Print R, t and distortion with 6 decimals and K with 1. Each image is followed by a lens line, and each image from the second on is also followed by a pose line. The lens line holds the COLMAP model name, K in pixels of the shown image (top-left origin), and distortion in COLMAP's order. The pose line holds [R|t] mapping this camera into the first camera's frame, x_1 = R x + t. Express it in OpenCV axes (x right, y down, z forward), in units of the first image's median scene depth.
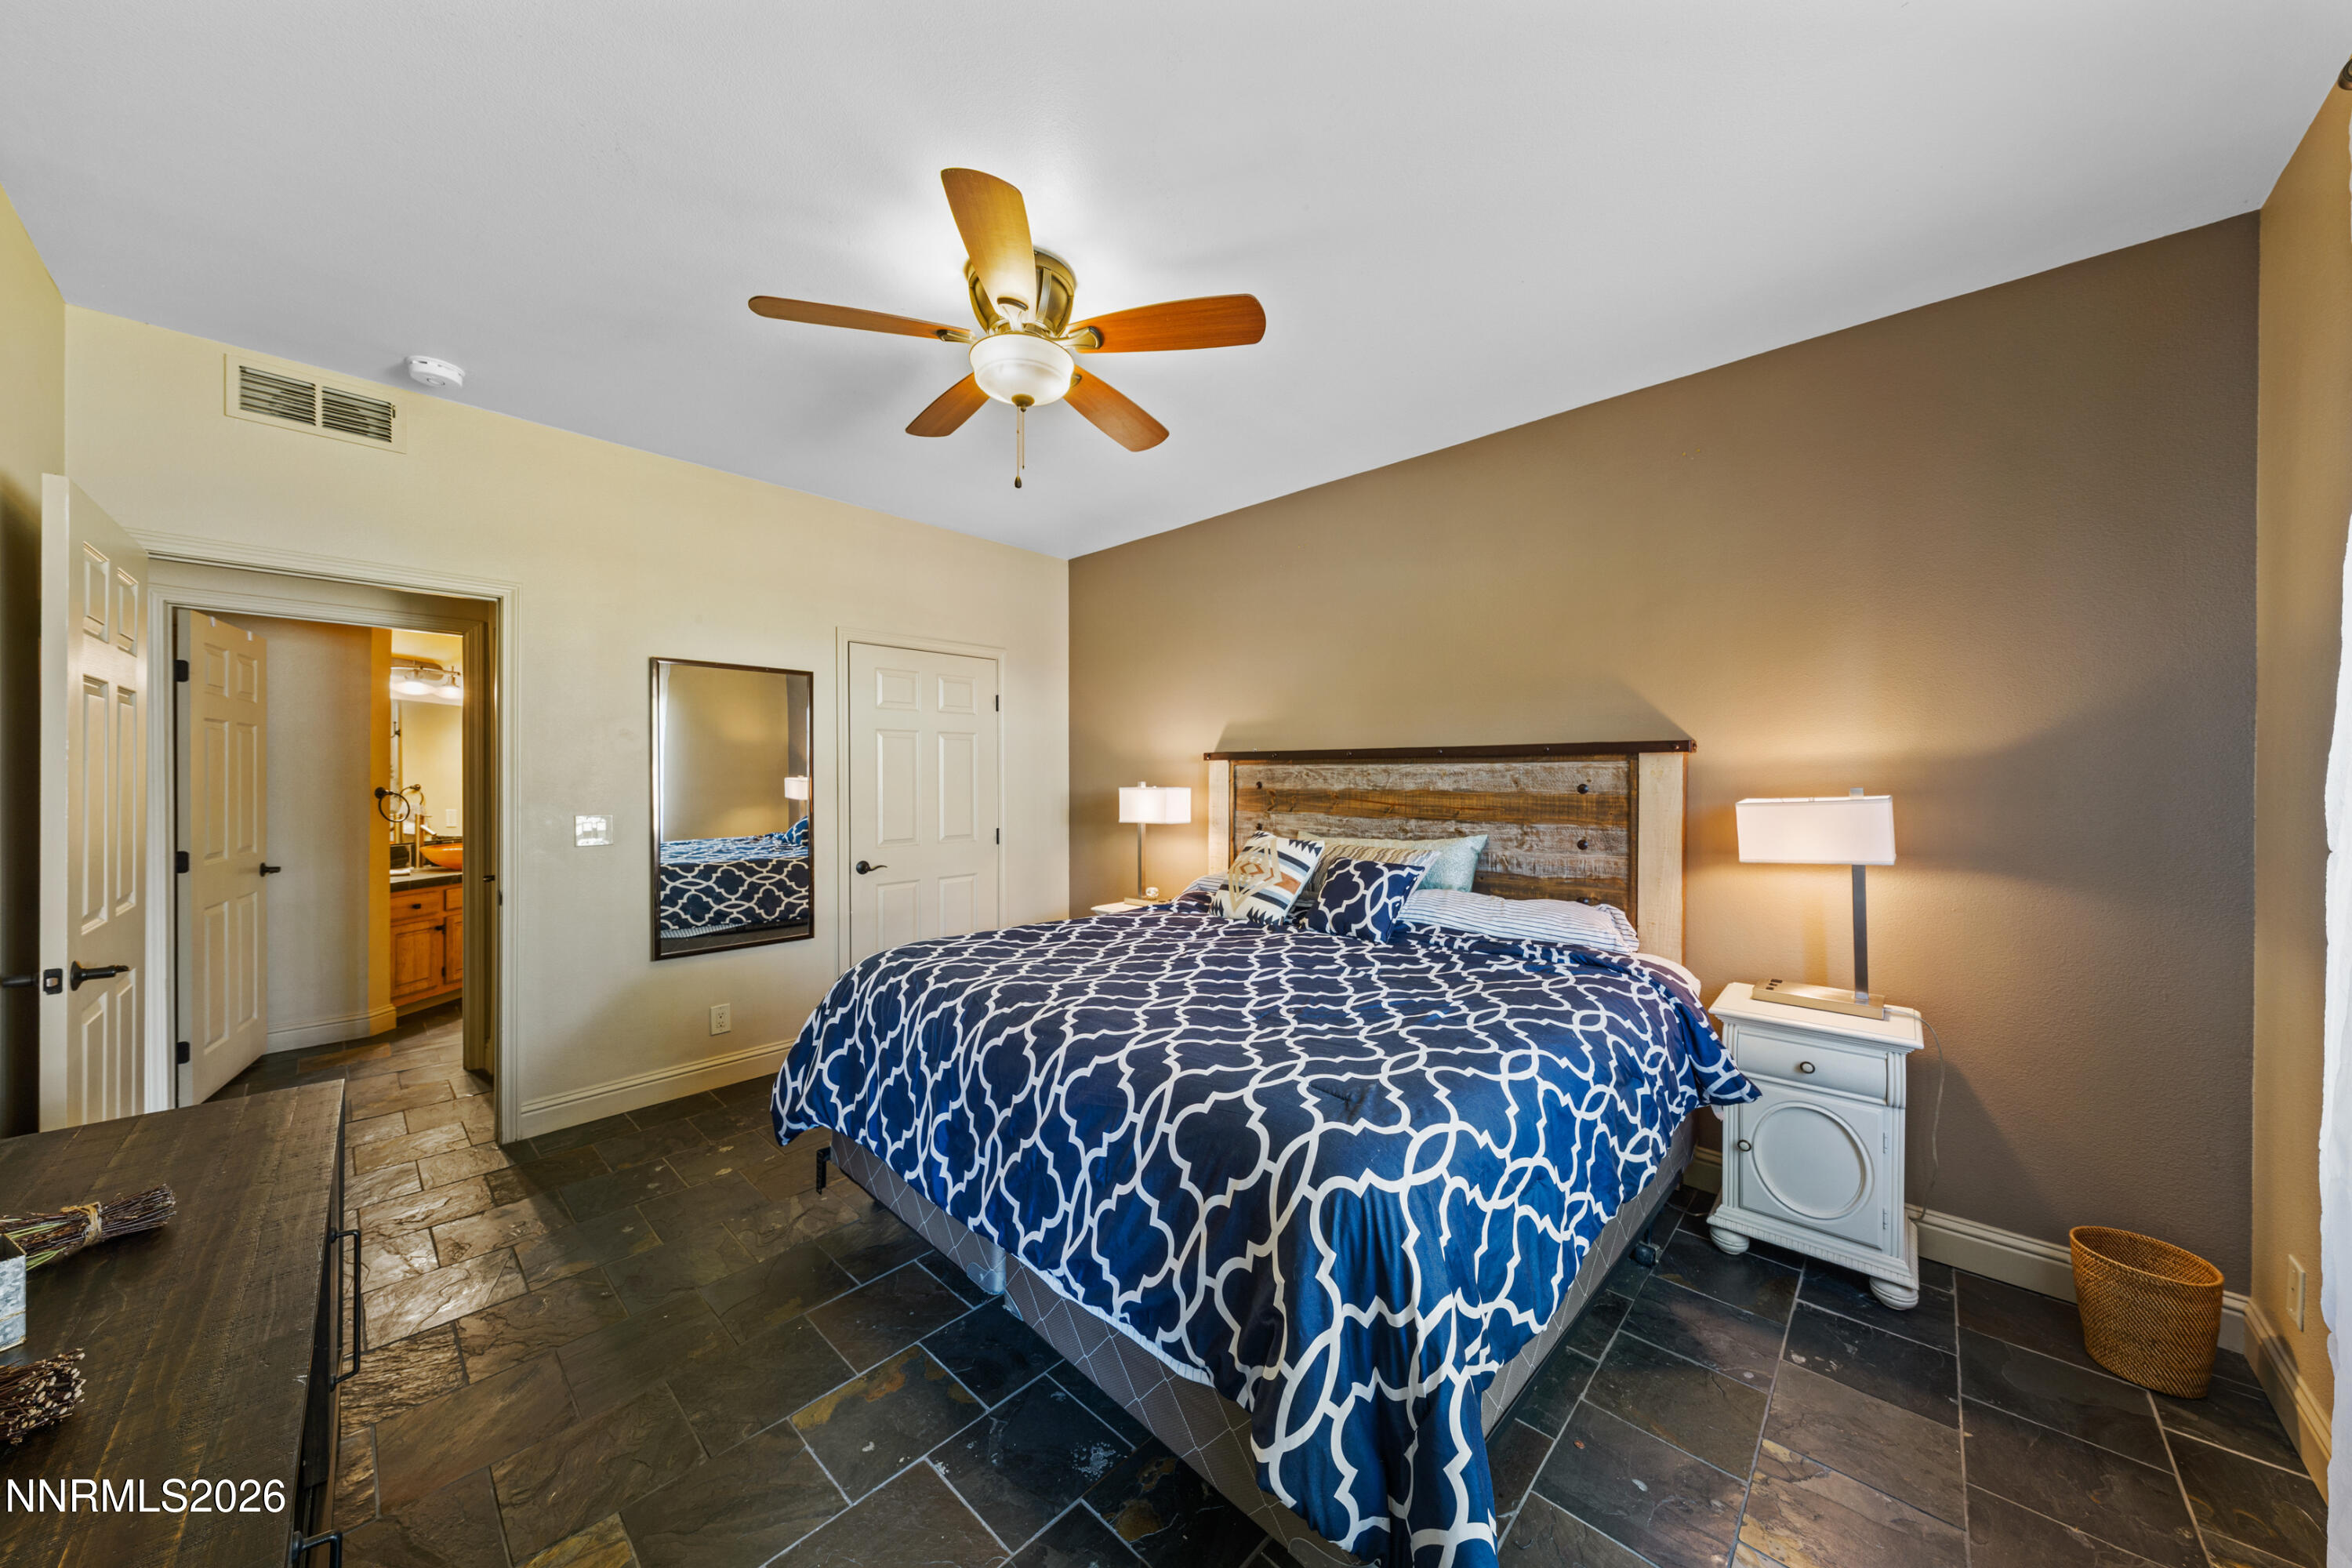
lens RADIAL K [[797.2, 0, 1187.3], [0, 797.2, 782.1], [0, 0, 1]] dist [0.000231, 0.000048]
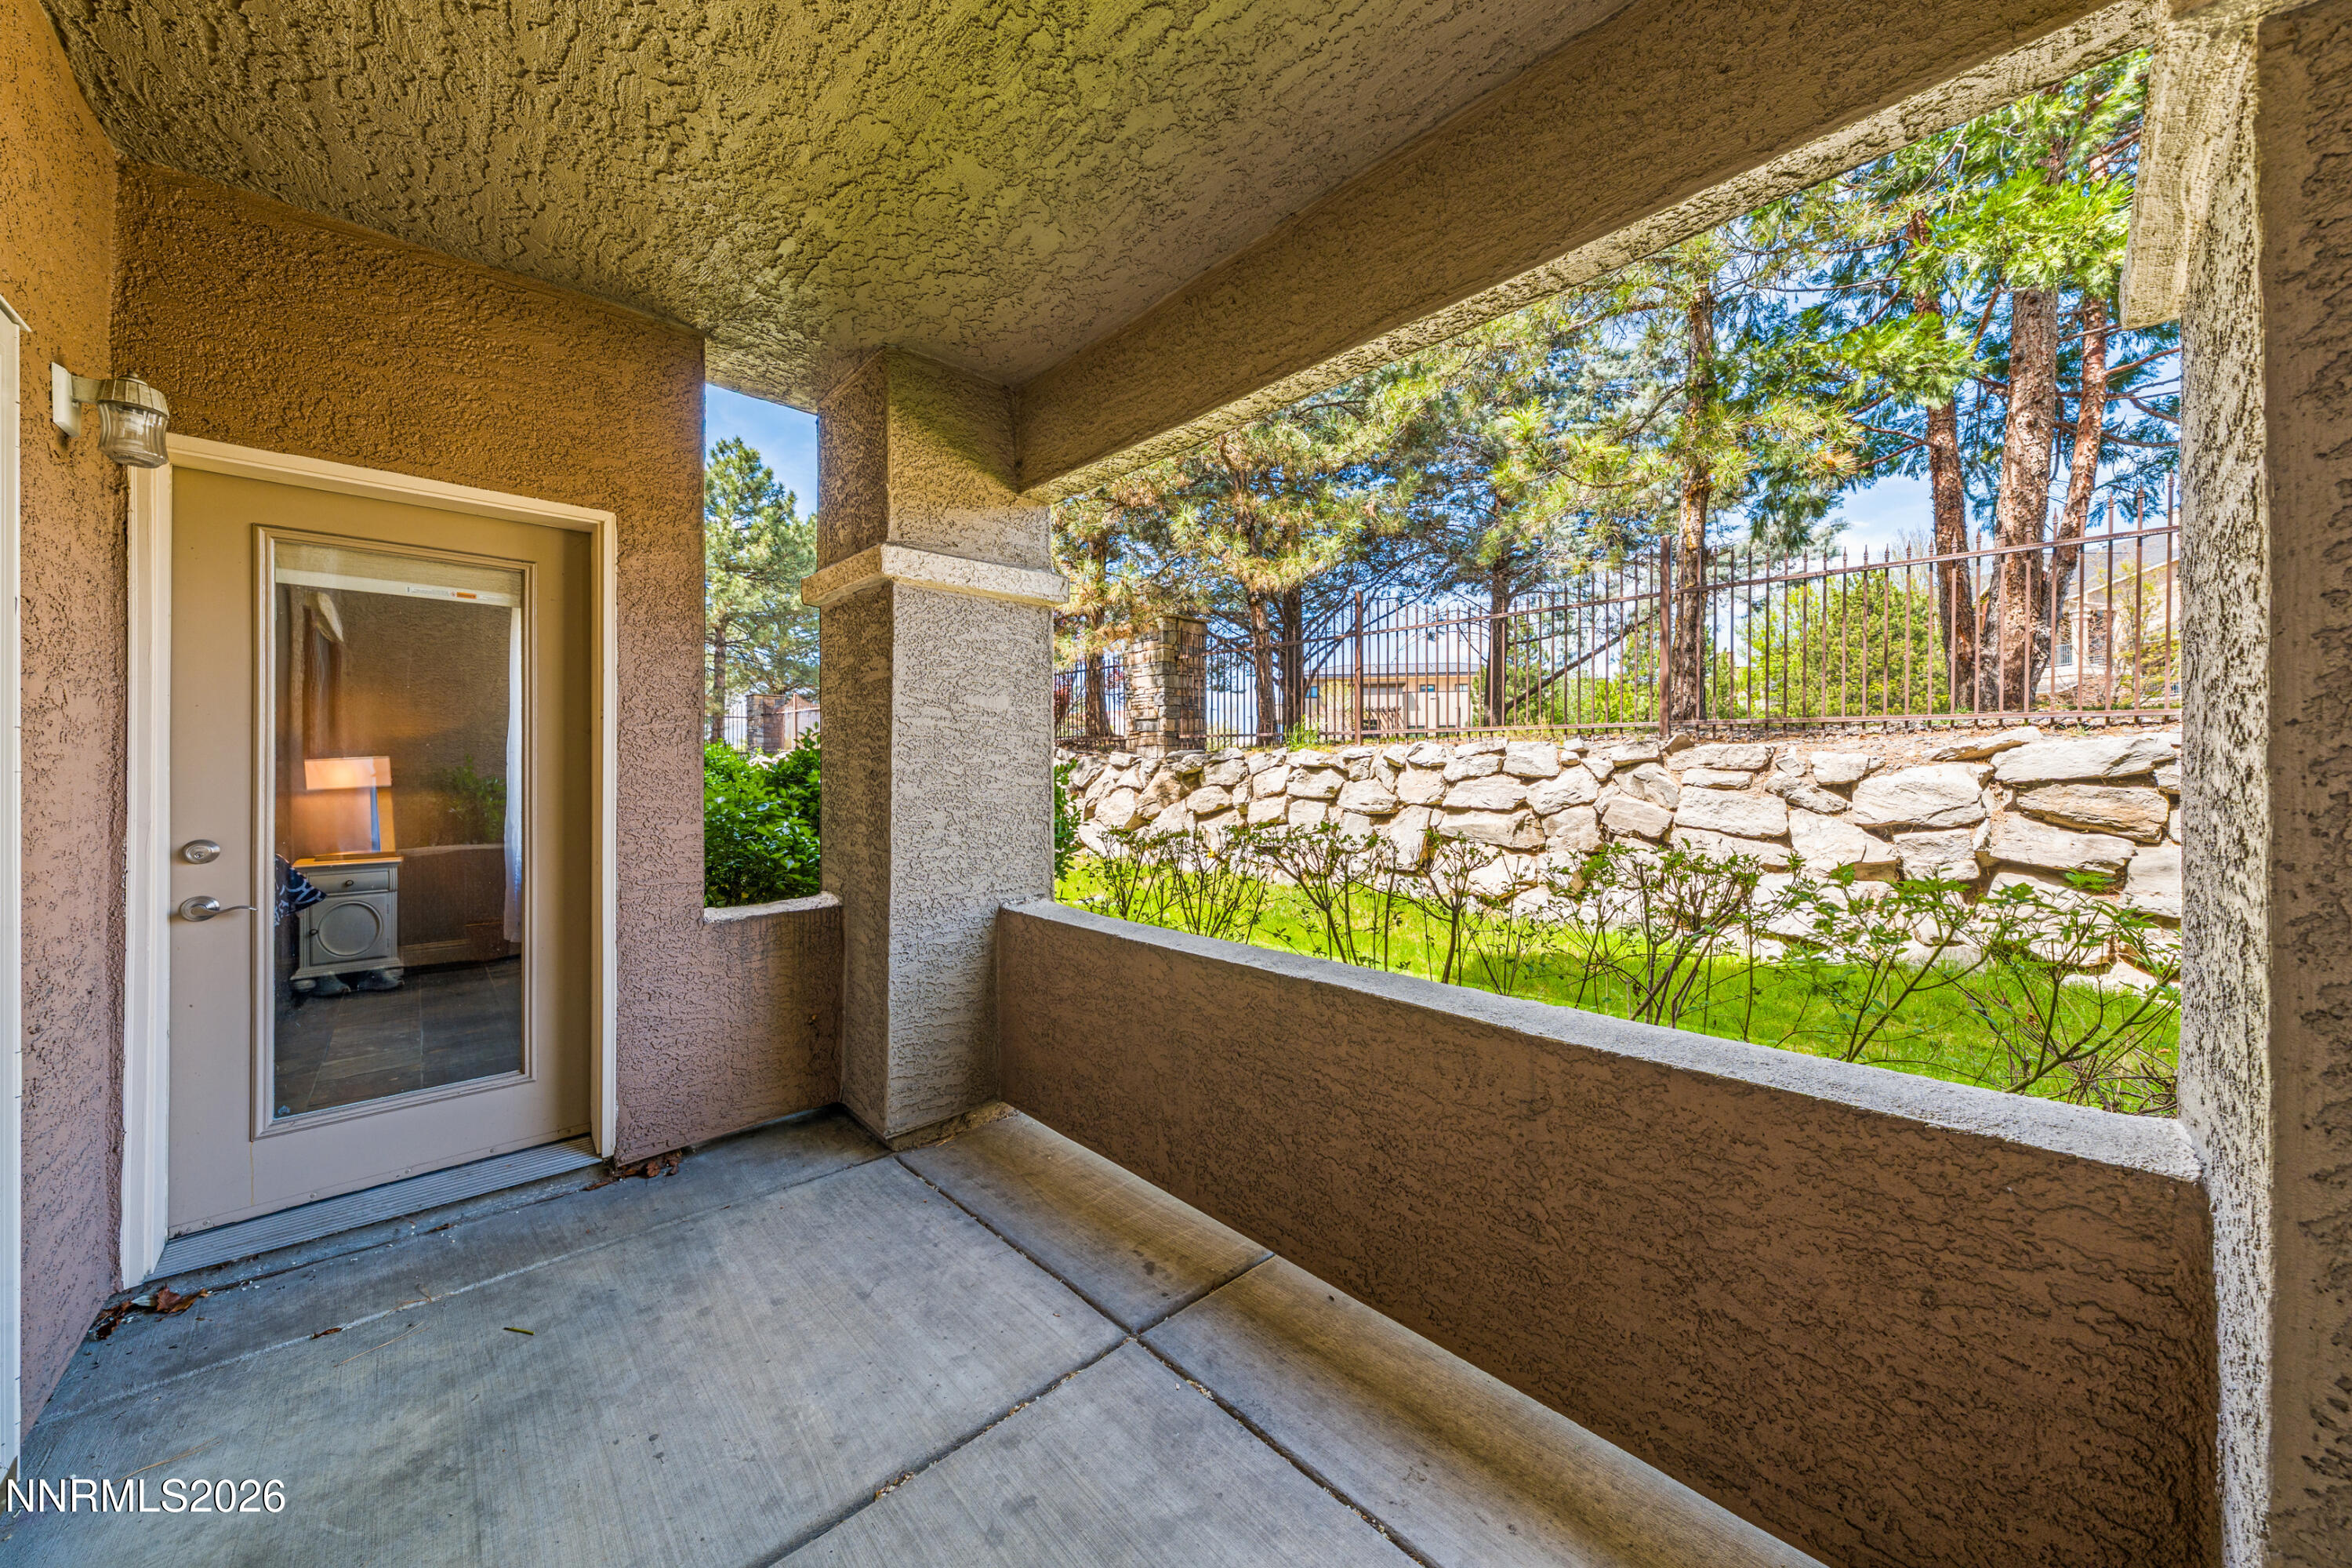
lens RADIAL K [[797.2, 0, 1186.1], [0, 797.2, 766.8], [0, 0, 1]] dist [0.000231, 0.000048]
pose [[0.047635, -0.001339, 0.998864, -1.266702], [0.002711, 0.999996, 0.001212, 0.051827], [-0.998861, 0.002650, 0.047638, -1.359928]]
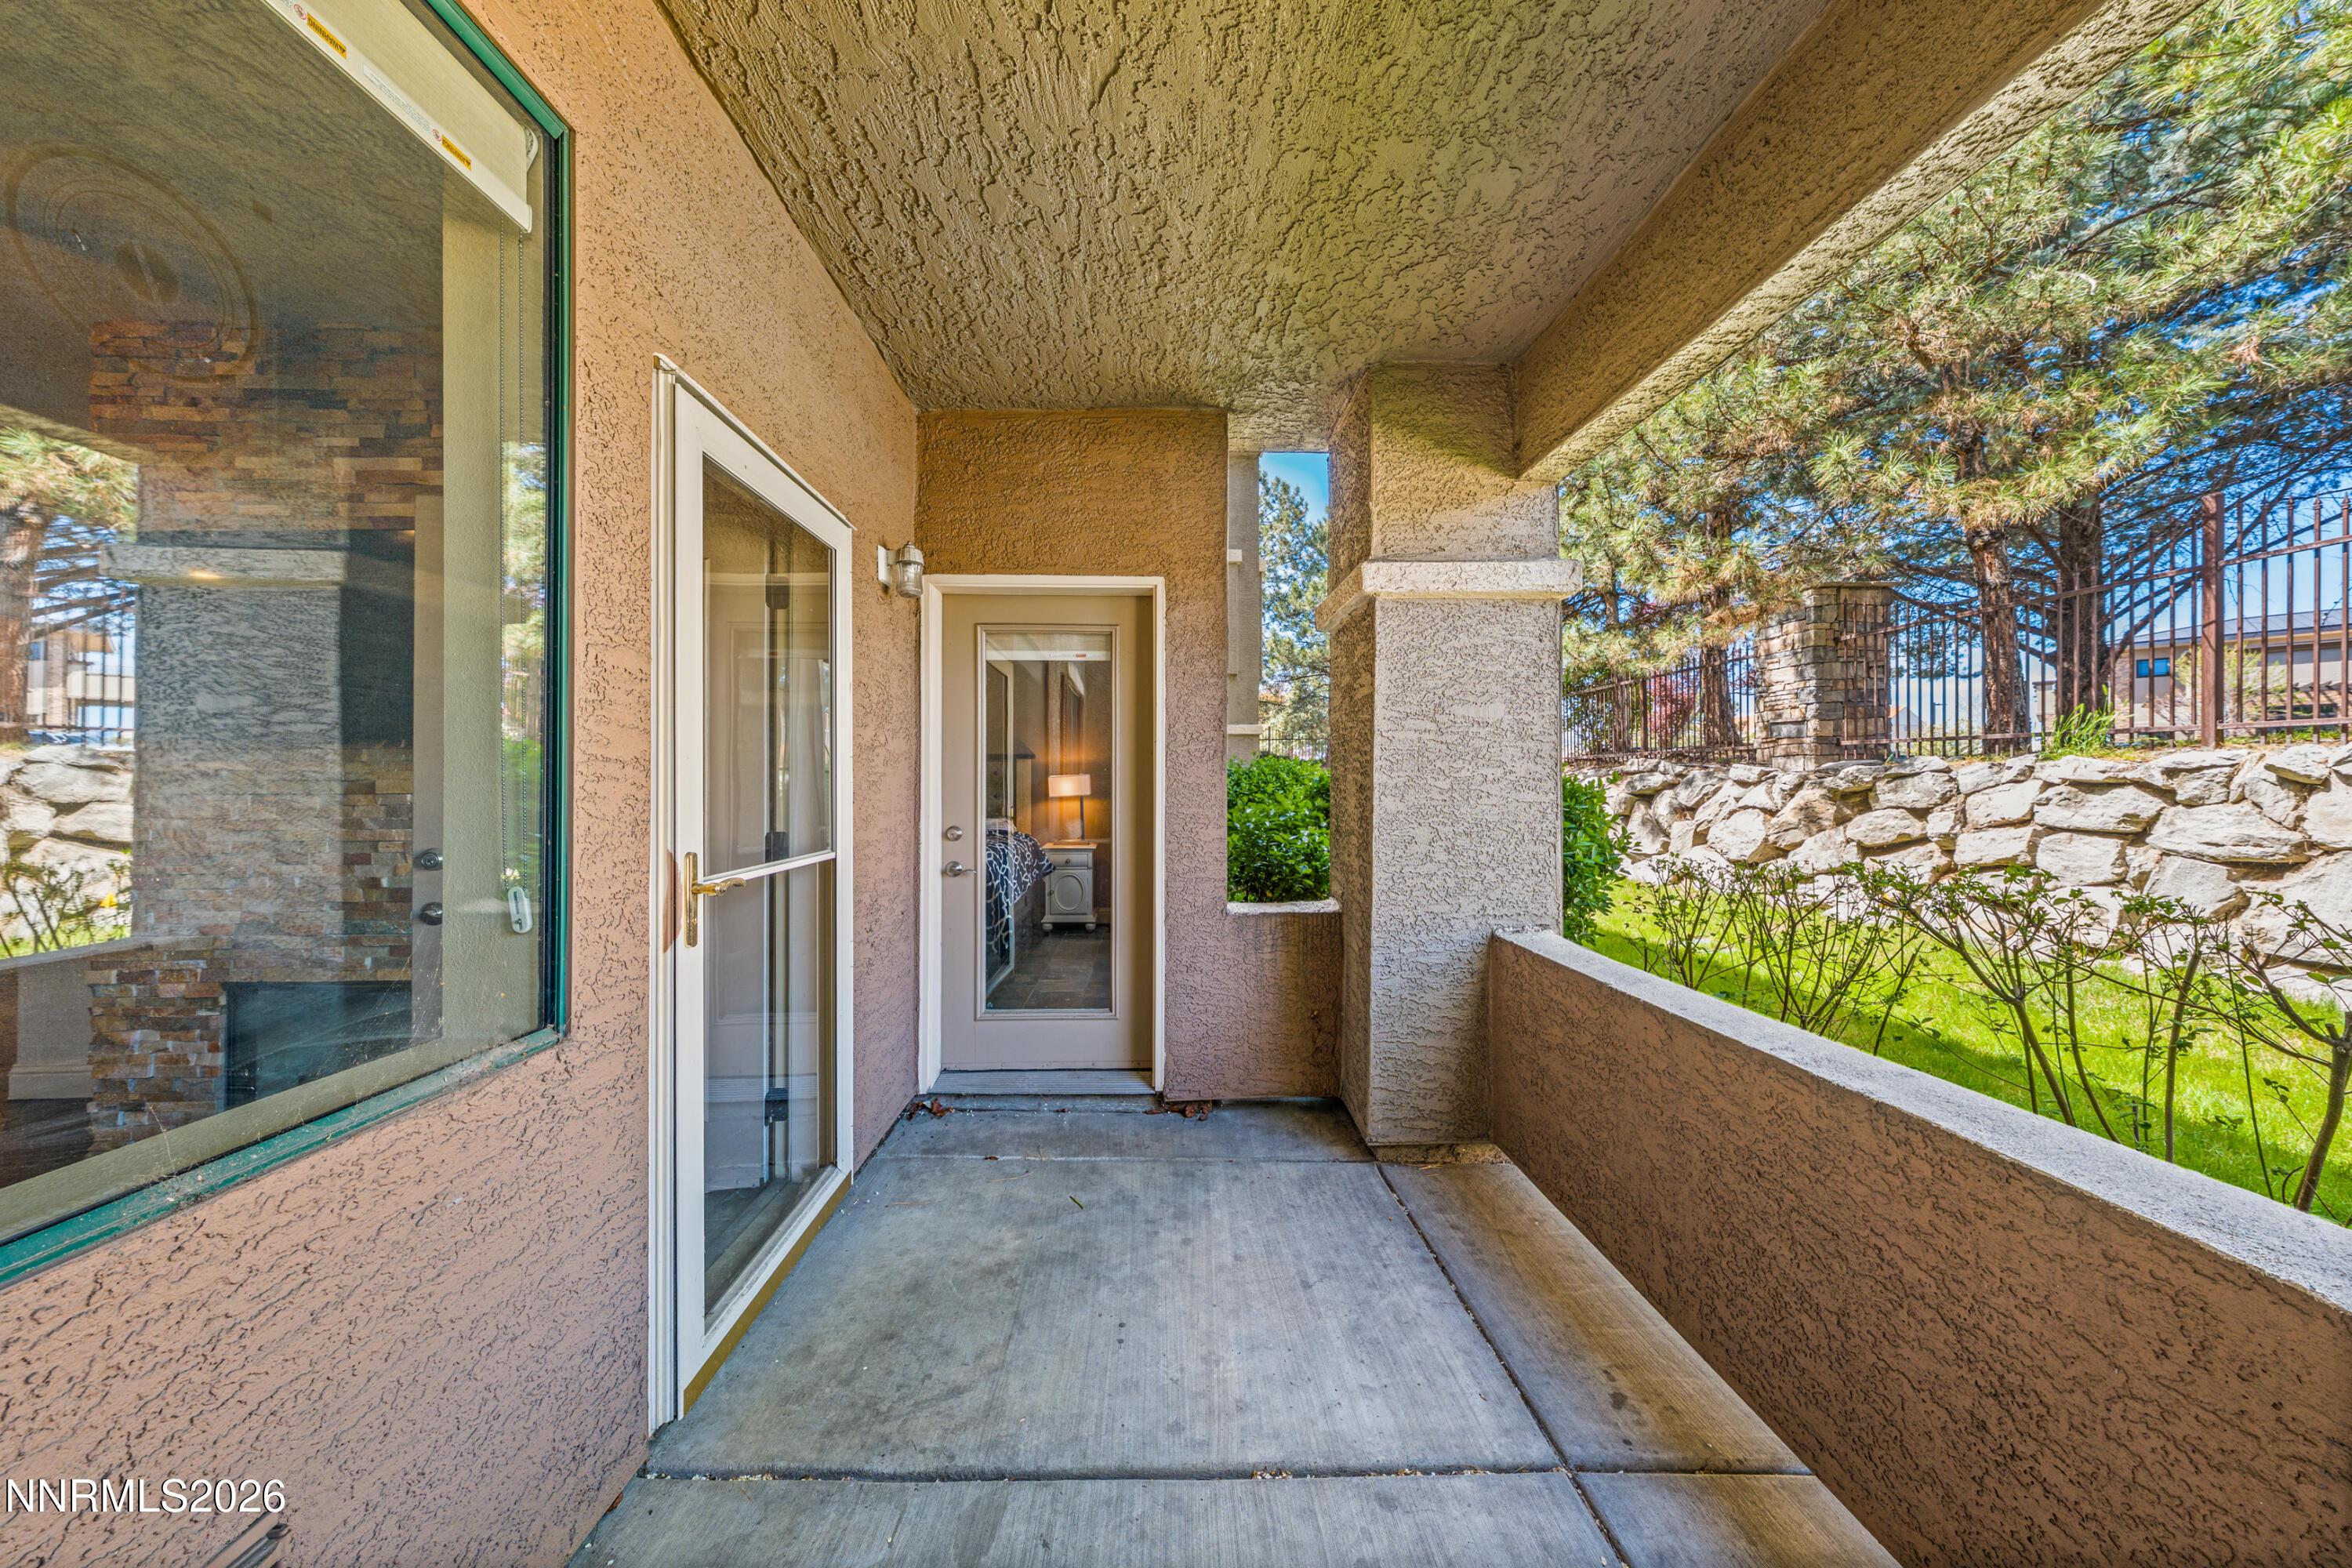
lens RADIAL K [[797.2, 0, 1194.6], [0, 797.2, 787.1], [0, 0, 1]] dist [0.000231, 0.000048]
pose [[0.697282, -0.004500, 0.716783, -1.125586], [0.001350, 0.999987, 0.004965, 0.056134], [-0.716796, -0.002494, 0.697279, -1.546436]]
